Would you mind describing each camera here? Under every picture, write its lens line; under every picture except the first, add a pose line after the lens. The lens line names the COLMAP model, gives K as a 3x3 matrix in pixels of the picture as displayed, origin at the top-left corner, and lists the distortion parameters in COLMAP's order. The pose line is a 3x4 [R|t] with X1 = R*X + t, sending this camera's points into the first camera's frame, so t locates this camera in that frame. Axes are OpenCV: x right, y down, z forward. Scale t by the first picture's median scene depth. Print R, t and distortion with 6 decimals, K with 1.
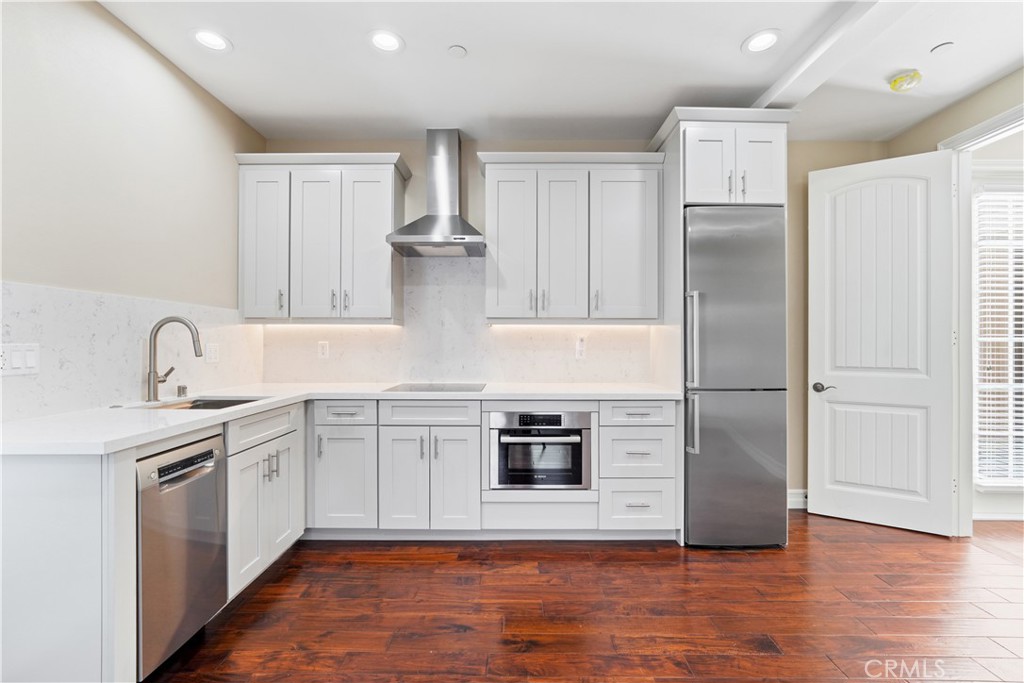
lens RADIAL K [[443.2, 0, 512.6], [0, 443.2, 344.5], [0, 0, 1]] dist [-0.012681, 0.001928]
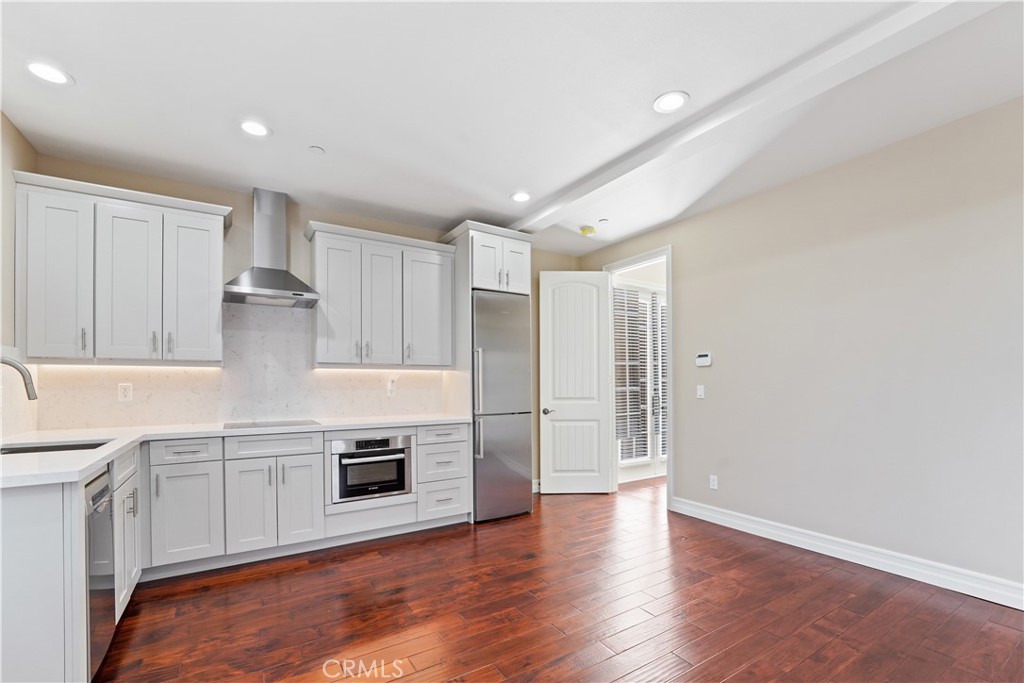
lens RADIAL K [[443.2, 0, 517.5], [0, 443.2, 382.9], [0, 0, 1]] dist [-0.012681, 0.001928]
pose [[0.838904, -0.004015, 0.544264, -0.277347], [0.004960, 0.999988, -0.000269, -0.003902], [-0.544256, 0.002925, 0.838914, -0.296921]]
